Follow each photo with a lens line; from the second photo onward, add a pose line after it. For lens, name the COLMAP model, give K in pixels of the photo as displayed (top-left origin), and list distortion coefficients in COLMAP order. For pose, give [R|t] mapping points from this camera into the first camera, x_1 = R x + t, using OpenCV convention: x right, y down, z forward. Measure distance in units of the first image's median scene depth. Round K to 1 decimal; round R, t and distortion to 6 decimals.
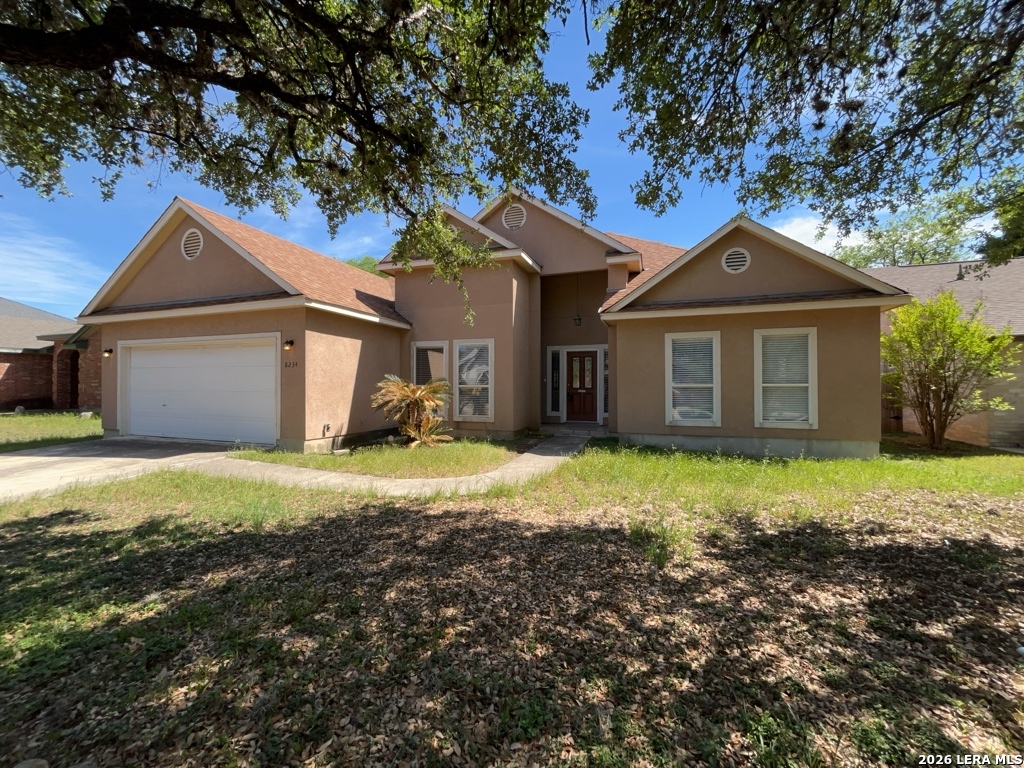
lens RADIAL K [[412.1, 0, 513.8], [0, 412.1, 385.4], [0, 0, 1]] dist [-0.000520, 0.000036]
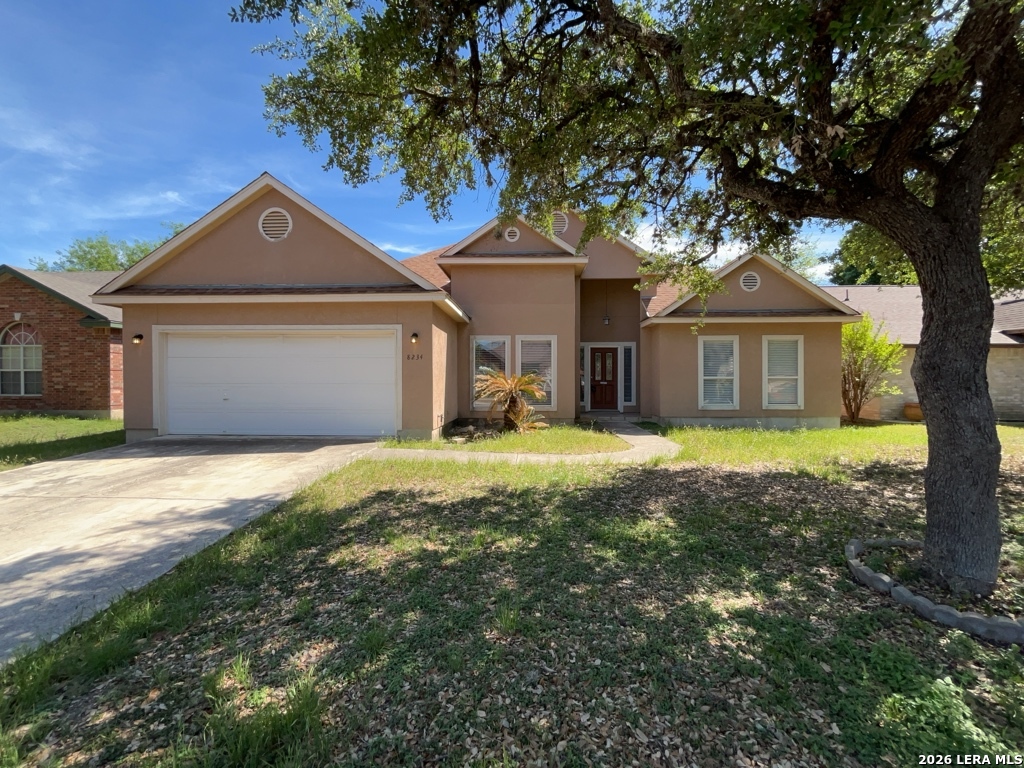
lens RADIAL K [[442.7, 0, 512.0], [0, 442.7, 384.0], [0, 0, 1]] dist [0.000497, 0.000045]
pose [[0.954265, -0.003883, 0.298936, -0.566355], [0.000556, 0.999937, 0.011212, 0.003515], [-0.298961, -0.010533, 0.954207, -0.104608]]
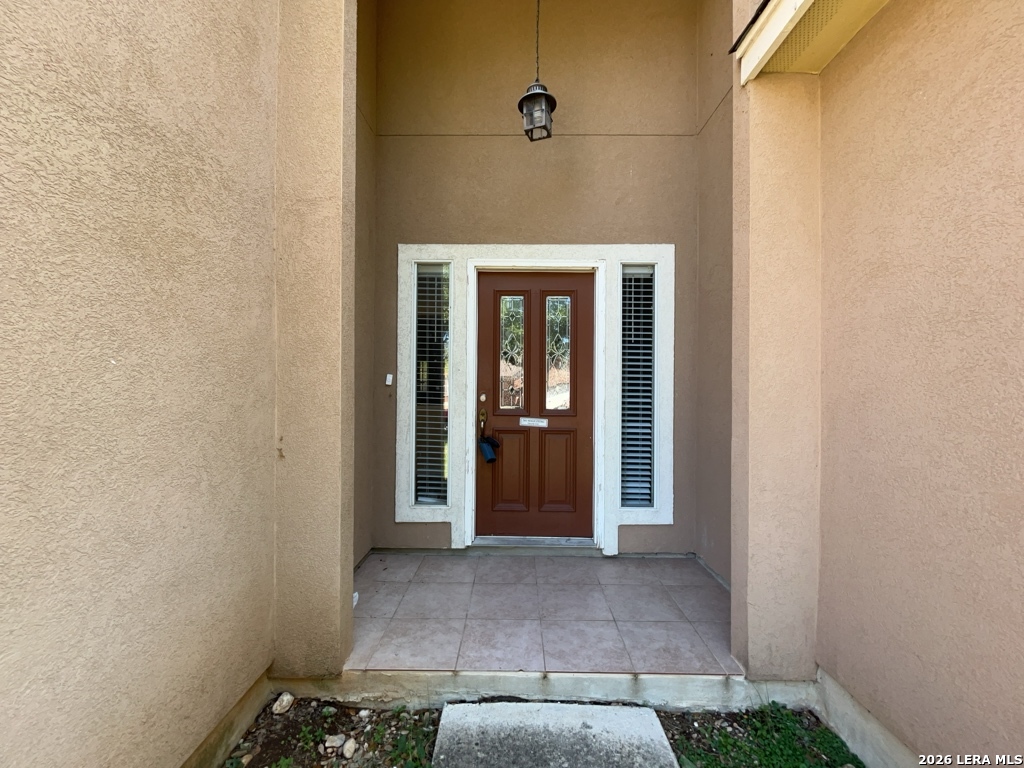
lens RADIAL K [[412.1, 0, 513.8], [0, 412.1, 385.4], [0, 0, 1]] dist [-0.000520, 0.000036]
pose [[0.946746, 0.001366, 0.321980, 0.089265], [-0.003236, 0.999981, 0.005274, -0.014469], [-0.321967, -0.006035, 0.946732, 0.982575]]
